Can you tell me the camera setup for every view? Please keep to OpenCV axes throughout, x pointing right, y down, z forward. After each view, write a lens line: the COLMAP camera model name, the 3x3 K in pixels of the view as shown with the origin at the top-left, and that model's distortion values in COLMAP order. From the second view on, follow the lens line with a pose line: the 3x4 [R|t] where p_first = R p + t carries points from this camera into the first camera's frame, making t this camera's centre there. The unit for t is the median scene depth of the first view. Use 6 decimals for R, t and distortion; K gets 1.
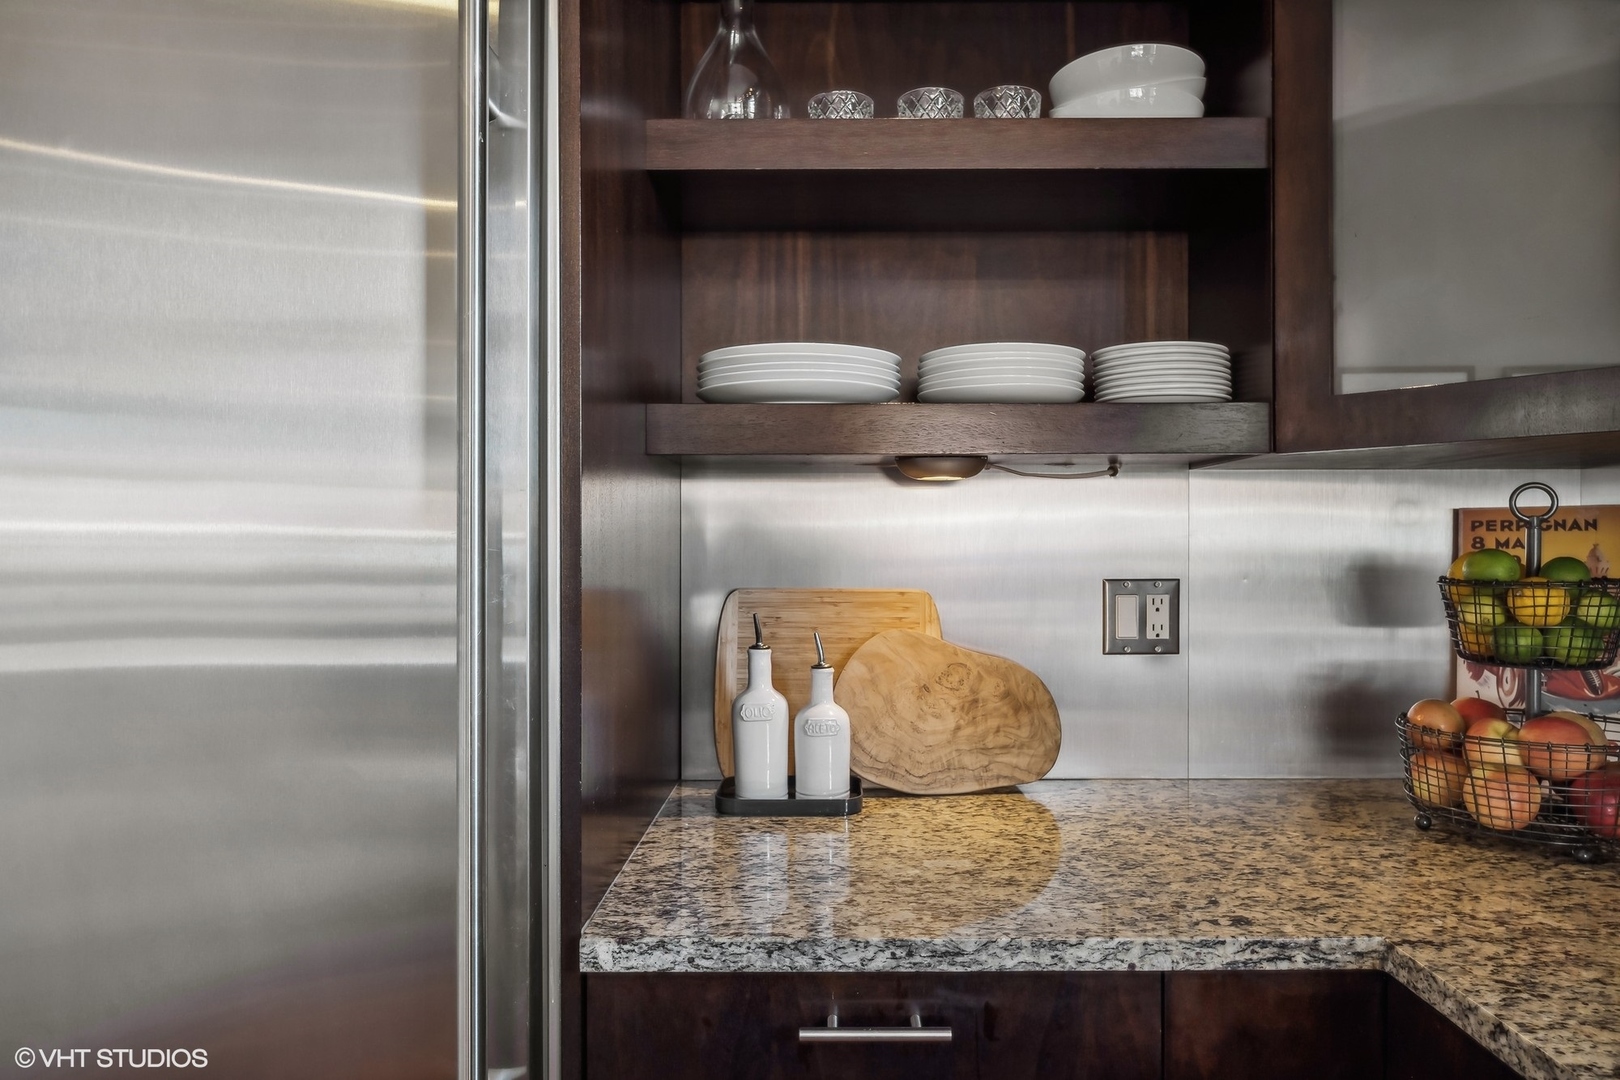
lens RADIAL K [[1048.8, 0, 815.1], [0, 1048.8, 546.1], [0, 0, 1]] dist [-0.008659, -0.000697]
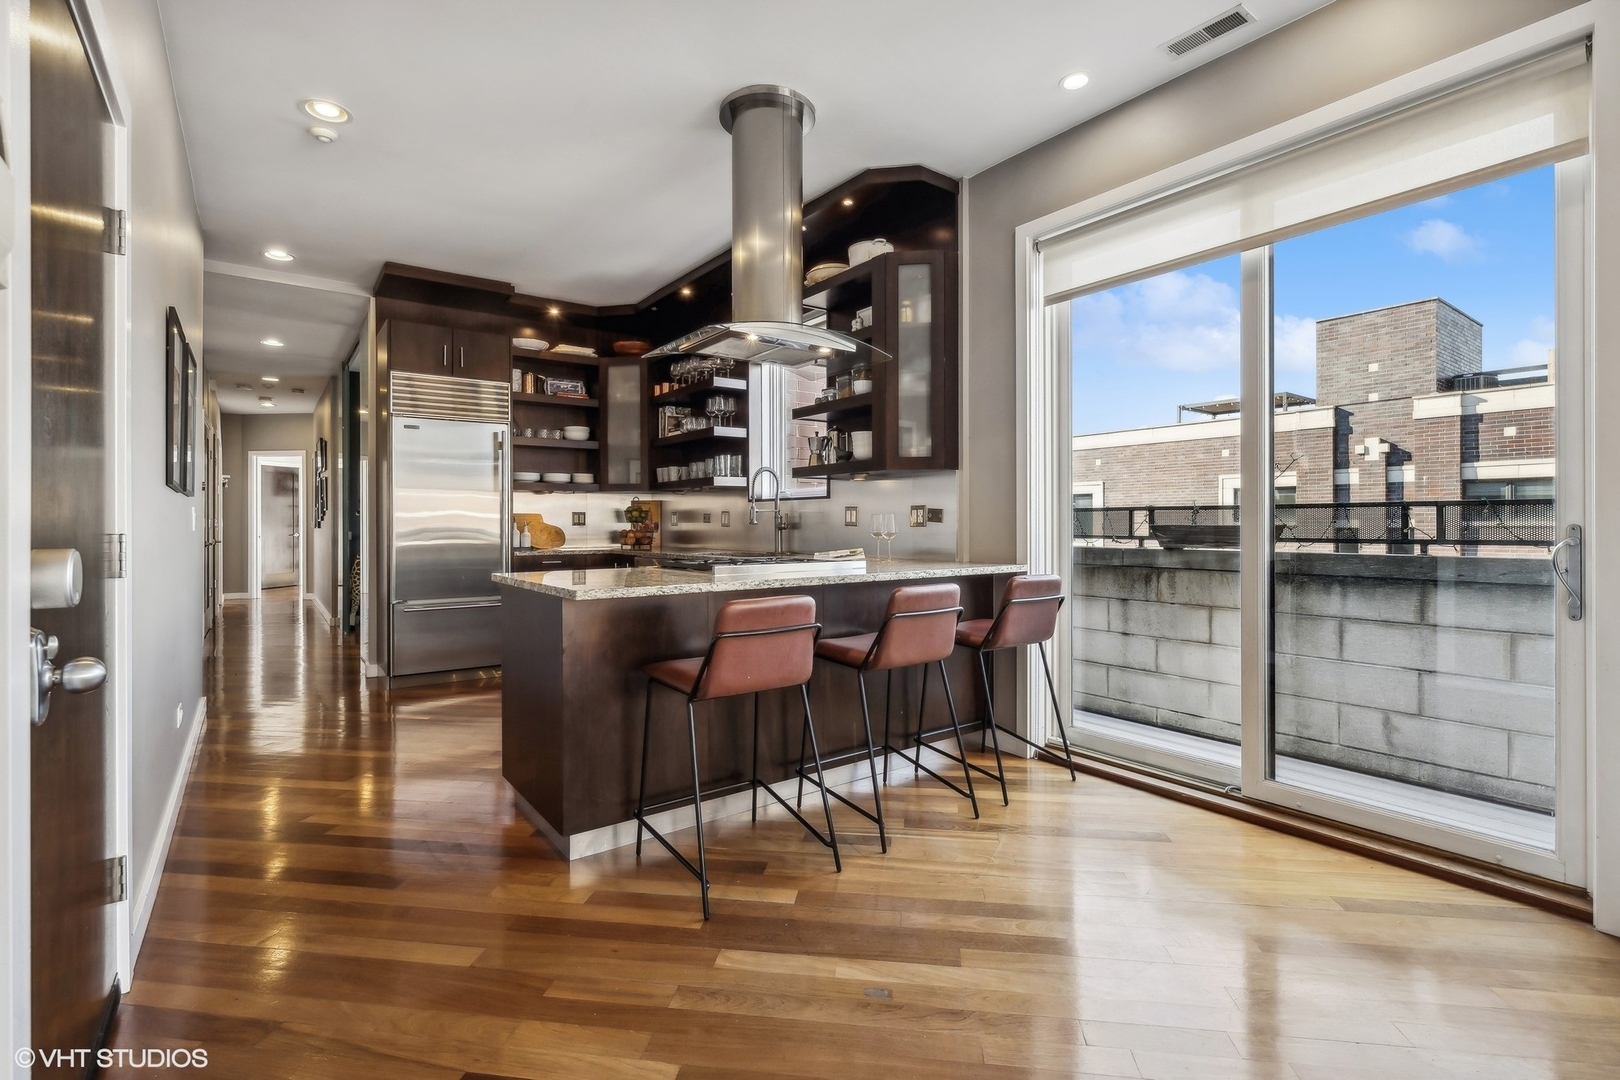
lens RADIAL K [[748.1, 0, 802.9], [0, 748.1, 528.7], [0, 0, 1]] dist [-0.005343, -0.000640]
pose [[0.805399, -0.003499, 0.592723, -1.190735], [-0.004021, 0.999927, 0.011367, 0.075513], [-0.592720, -0.011538, 0.805326, -3.198756]]
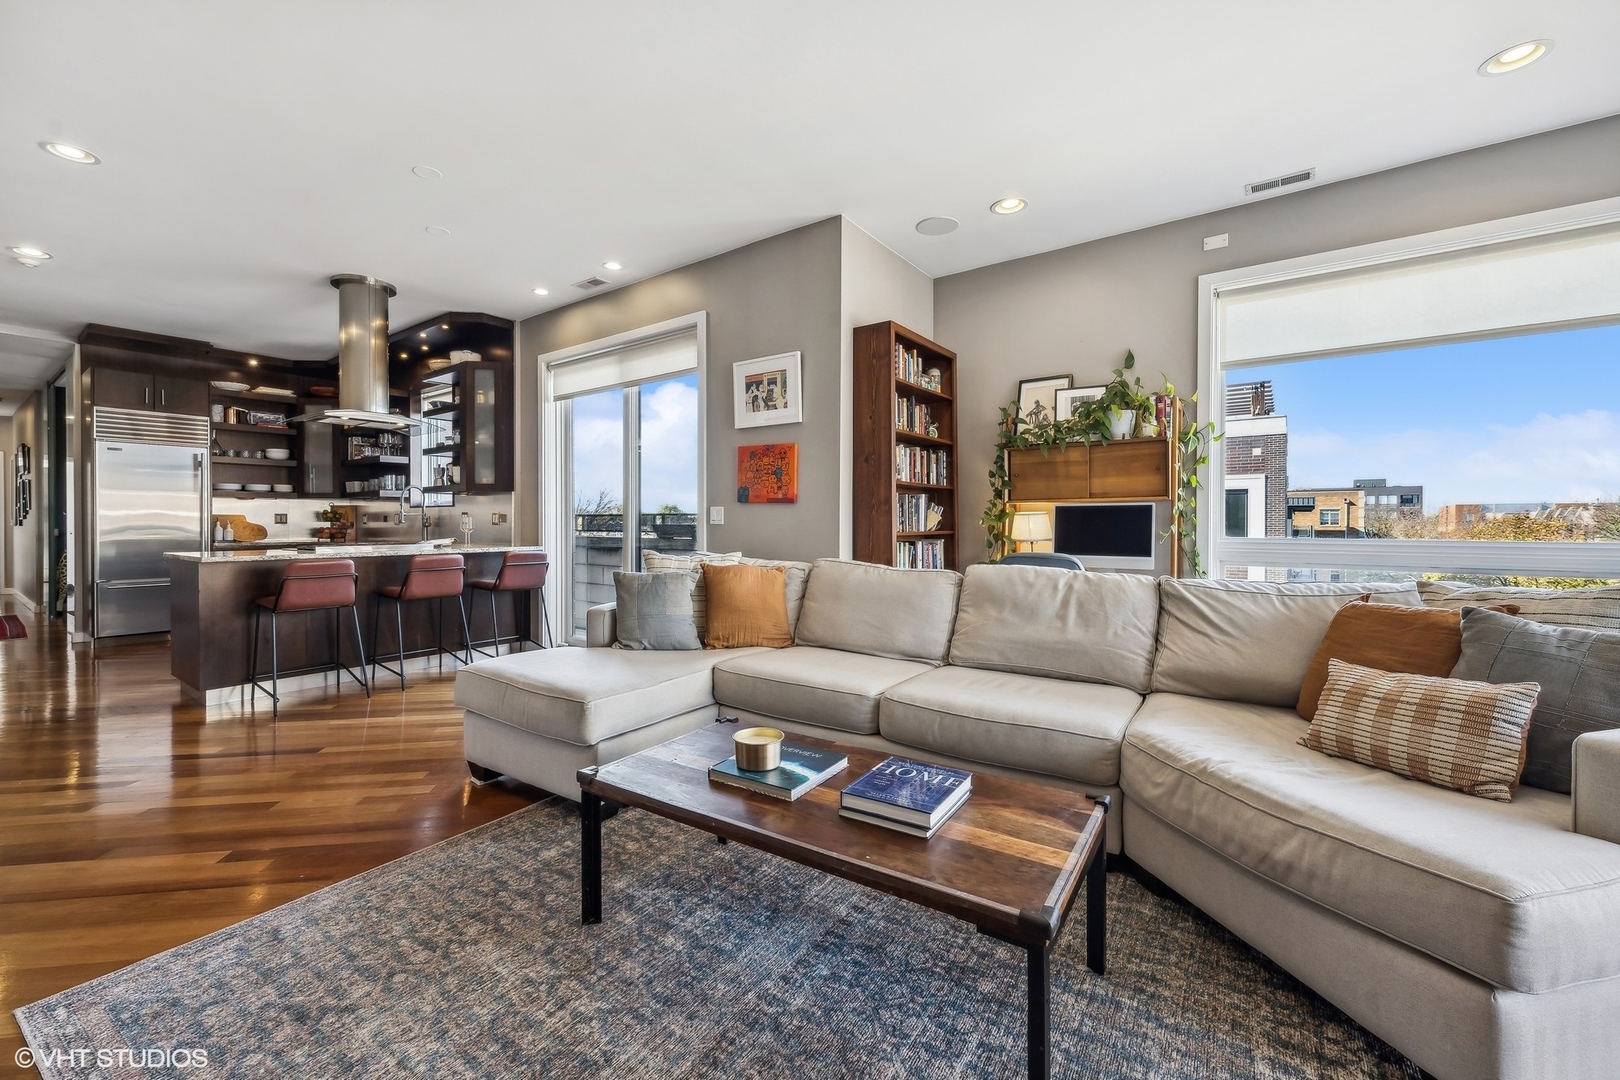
lens RADIAL K [[659.0, 0, 804.4], [0, 659.0, 529.0], [0, 0, 1]] dist [-0.000867, -0.000642]
pose [[0.593390, -0.007263, 0.804882, -1.337128], [-0.006545, 0.999883, 0.013848, 0.055352], [-0.804888, -0.013486, 0.593273, -5.123976]]
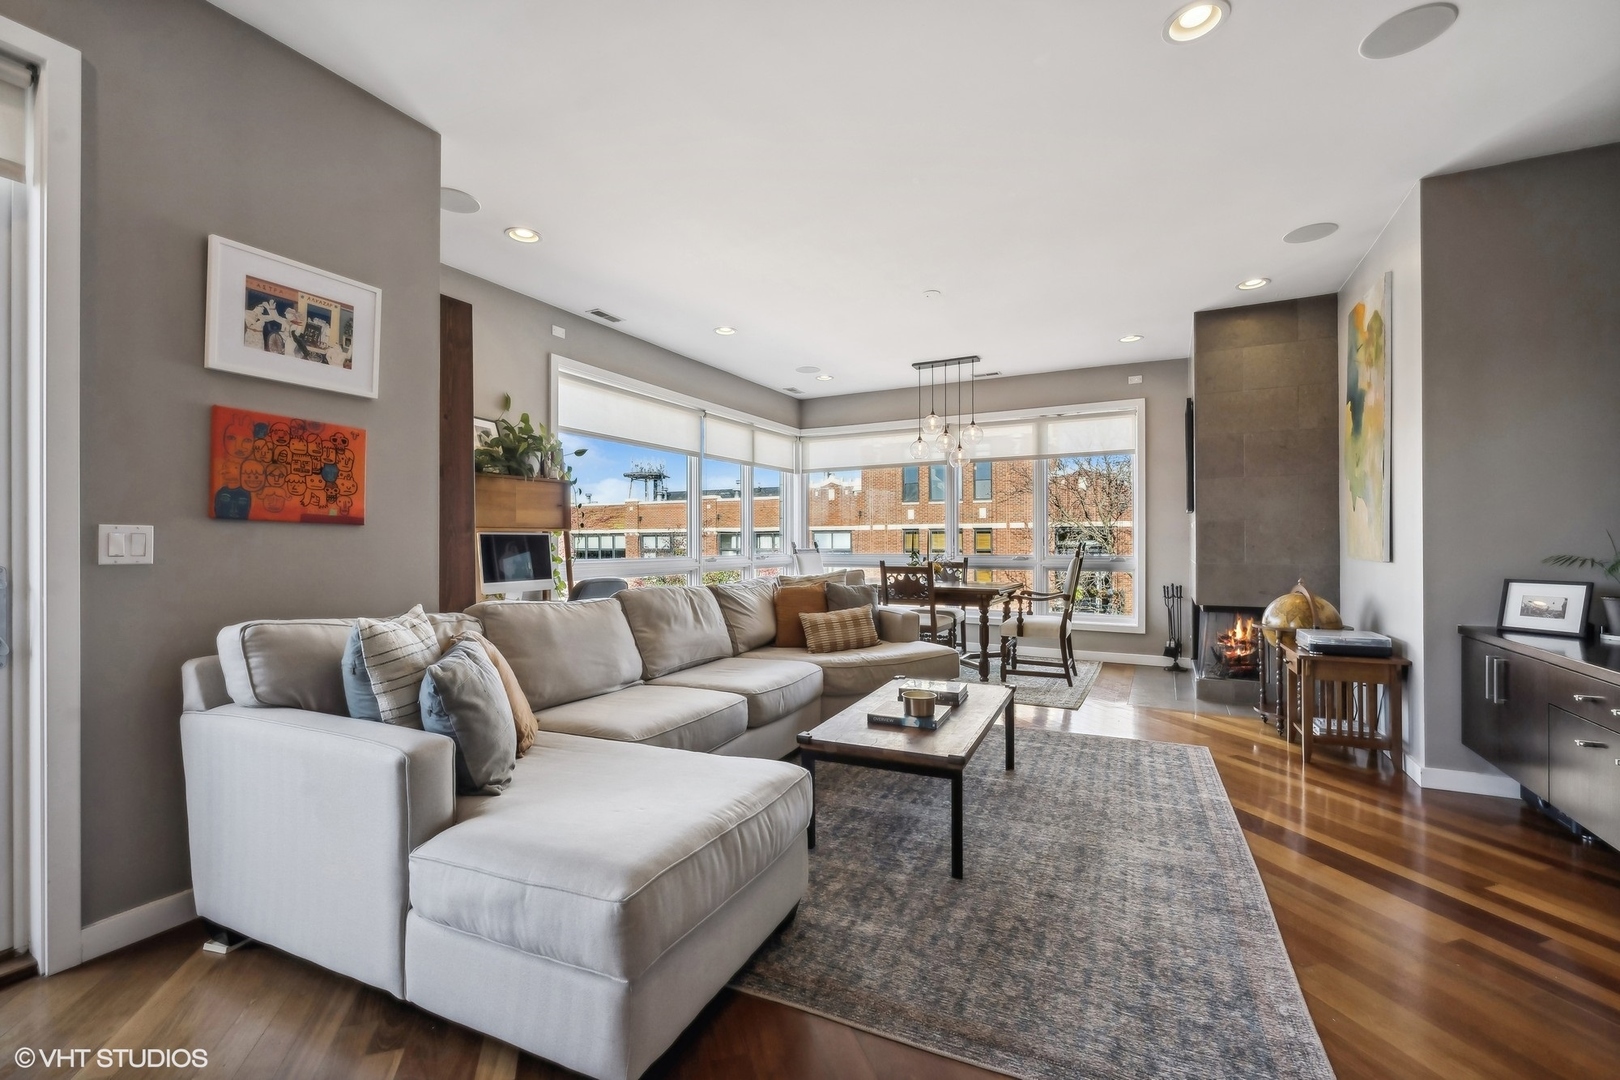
lens RADIAL K [[671.0, 0, 816.3], [0, 671.0, 544.5], [0, 0, 1]] dist [-0.002273, 0.000265]
pose [[-0.889410, -0.000555, 0.457110, -1.012165], [-0.002490, 0.999990, -0.003630, 0.039626], [-0.457104, -0.004367, -0.889403, -2.531255]]
